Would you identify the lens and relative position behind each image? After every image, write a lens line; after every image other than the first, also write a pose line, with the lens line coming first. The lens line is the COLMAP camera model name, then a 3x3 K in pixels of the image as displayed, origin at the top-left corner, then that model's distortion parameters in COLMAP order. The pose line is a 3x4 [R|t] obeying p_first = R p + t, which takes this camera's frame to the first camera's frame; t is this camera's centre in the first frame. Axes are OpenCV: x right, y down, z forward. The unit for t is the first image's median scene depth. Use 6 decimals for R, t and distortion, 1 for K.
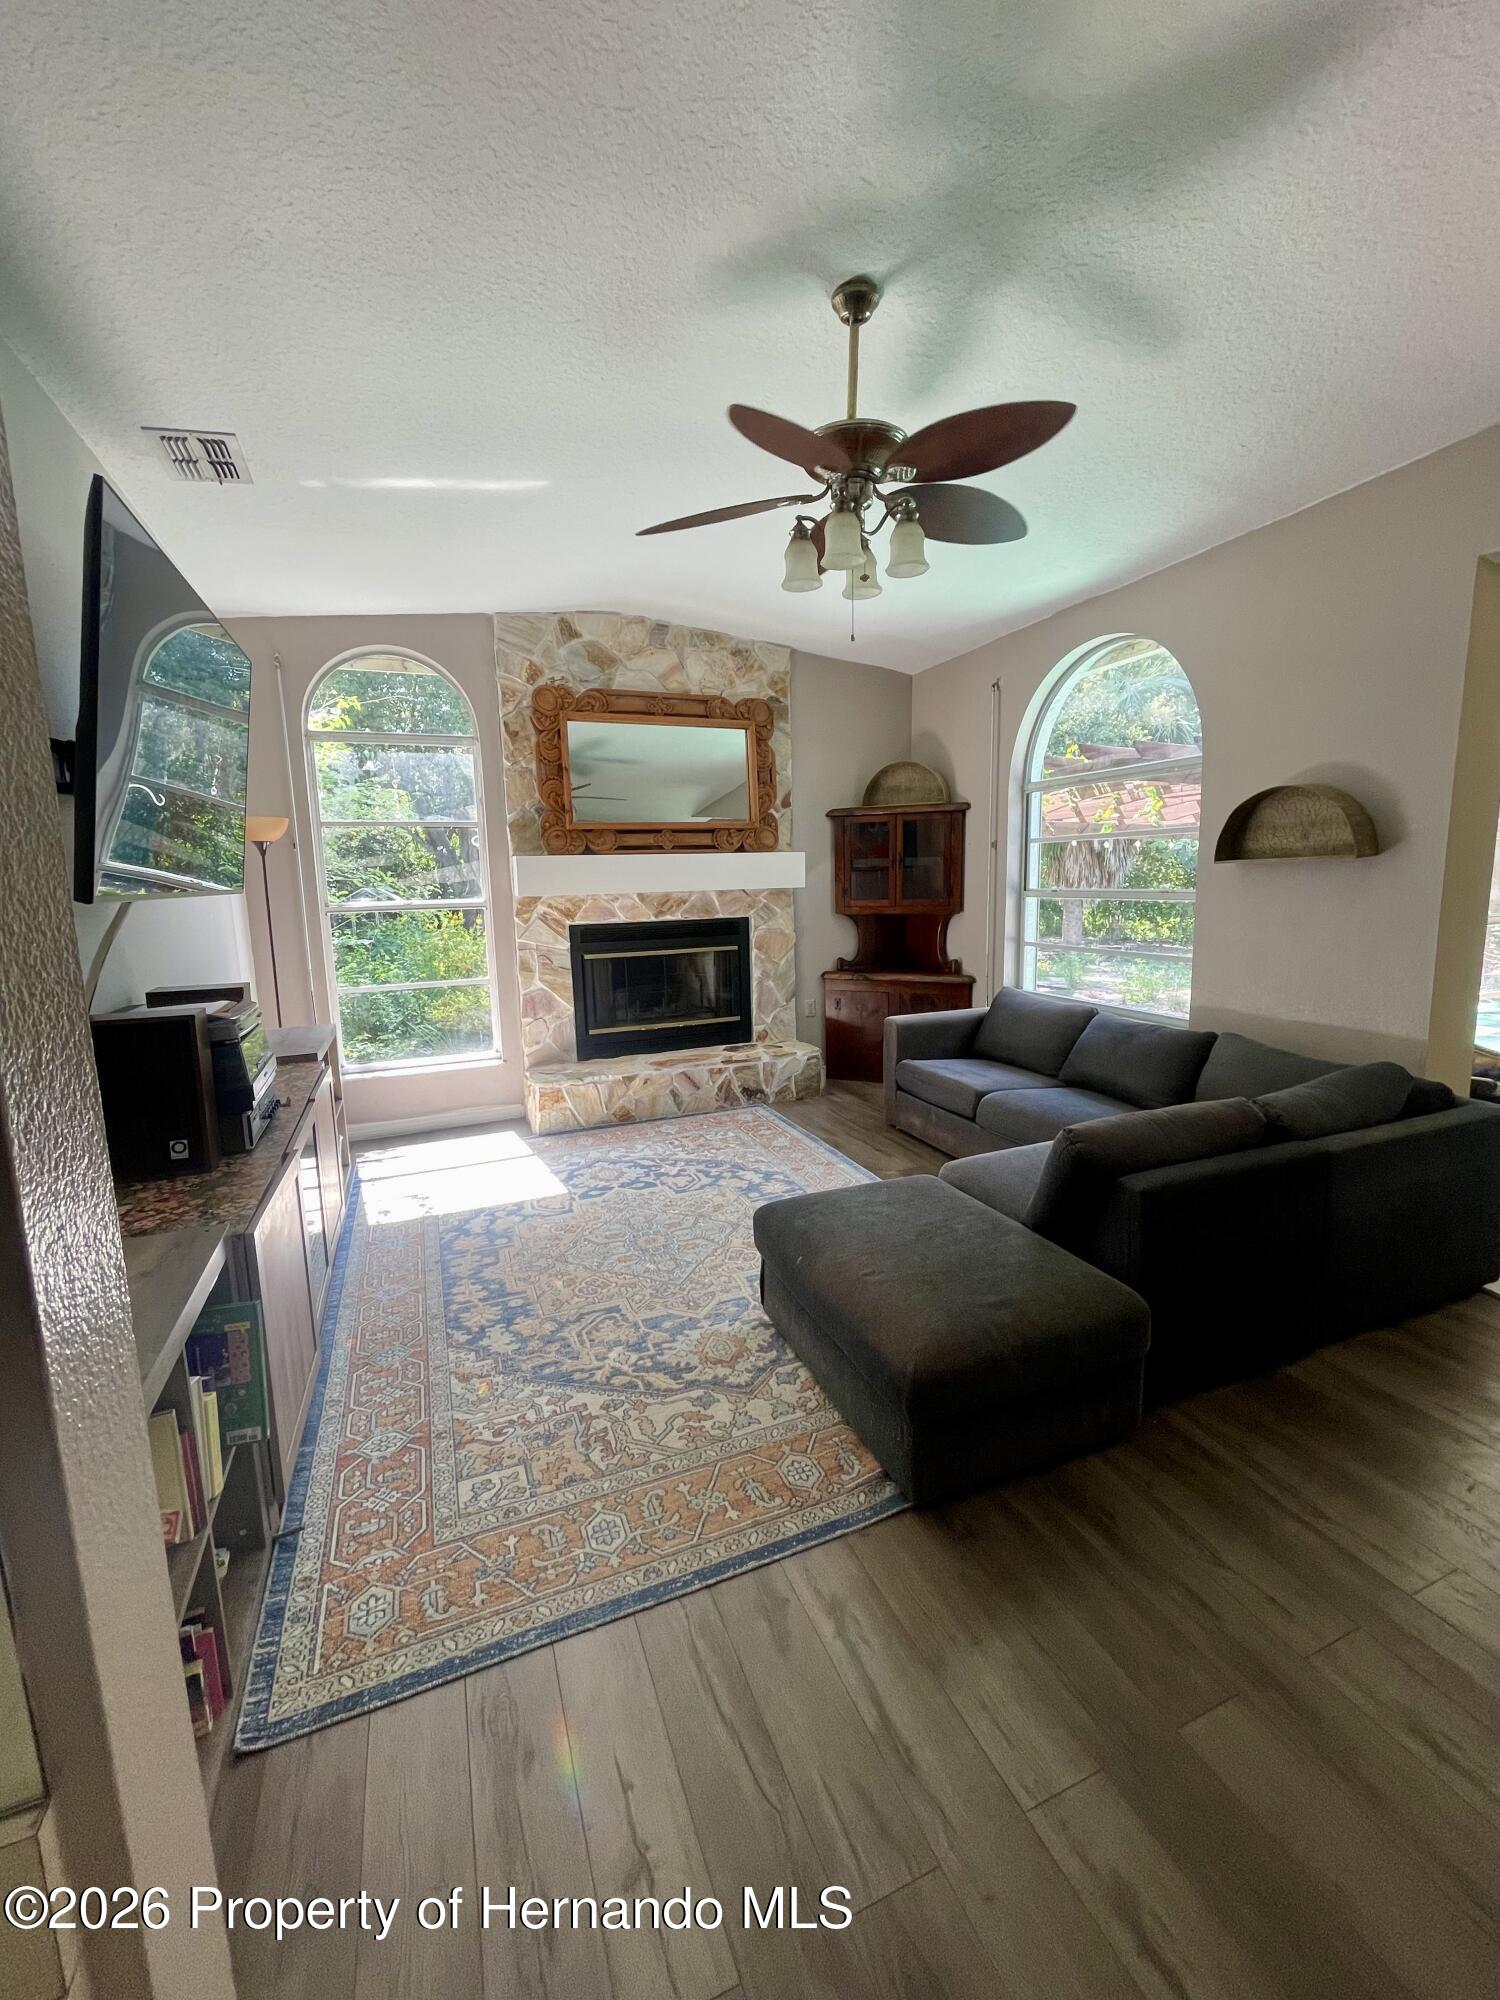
lens RADIAL K [[805.1, 0, 756.5], [0, 805.1, 996.4], [0, 0, 1]] dist [-0.007066, 0.001450]
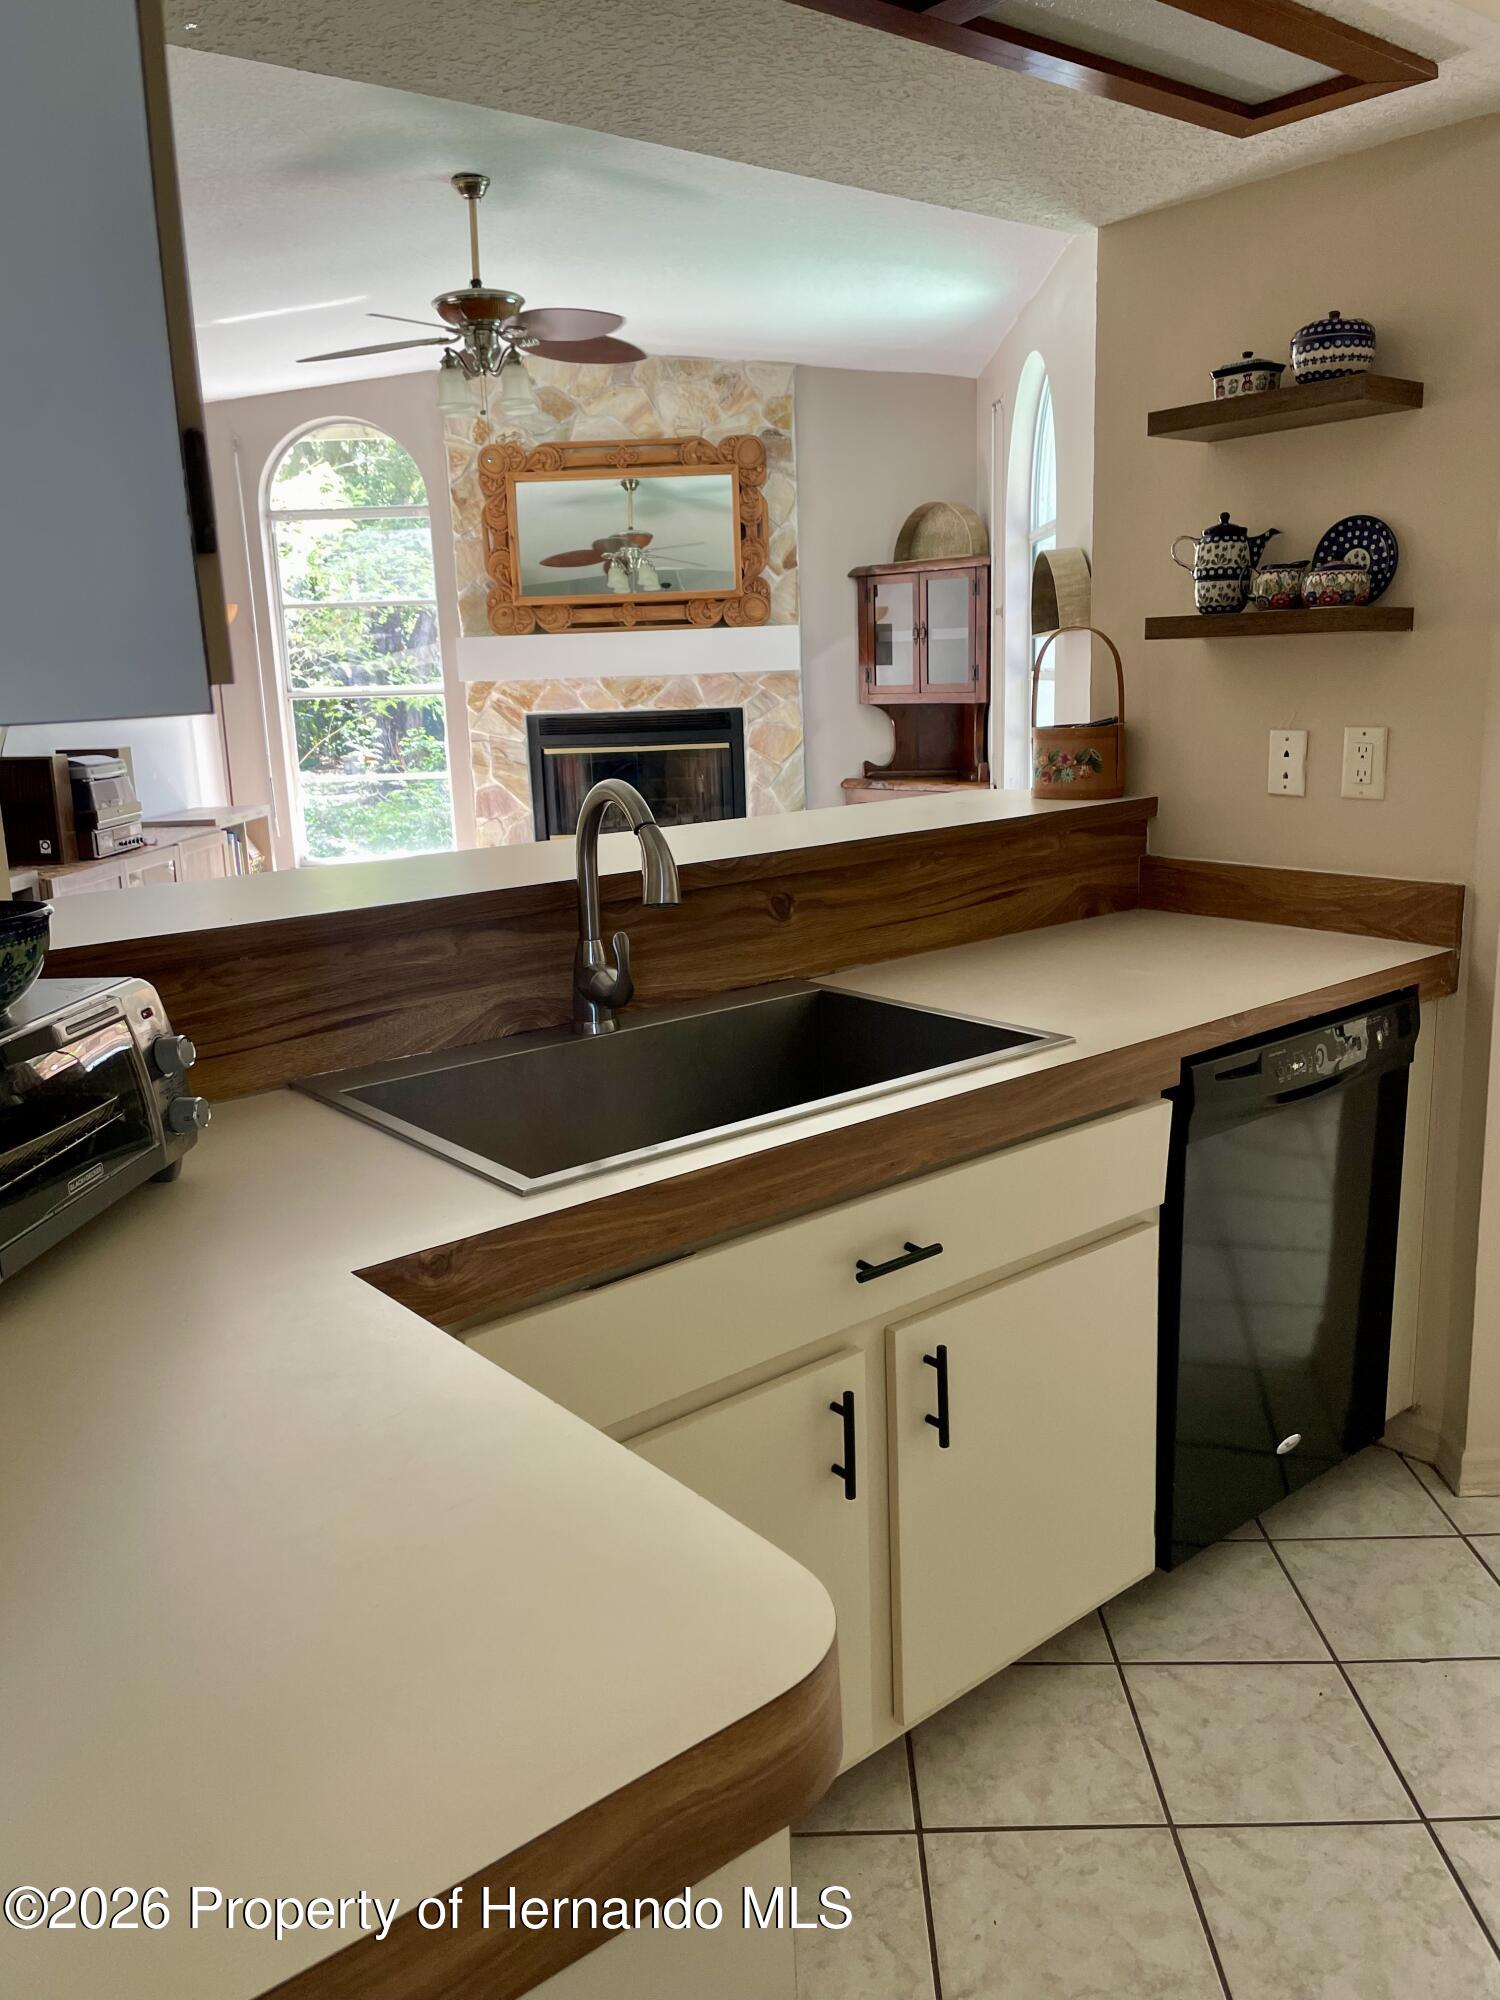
lens RADIAL K [[1509.8, 0, 749.8], [0, 1509.8, 984.7], [0, 0, 1]] dist [0.060562, -0.027688]
pose [[0.919742, 0.072036, -0.385856, 0.712866], [-0.045317, 0.995930, 0.077911, 0.072628], [0.389898, -0.054172, 0.919263, -0.499305]]
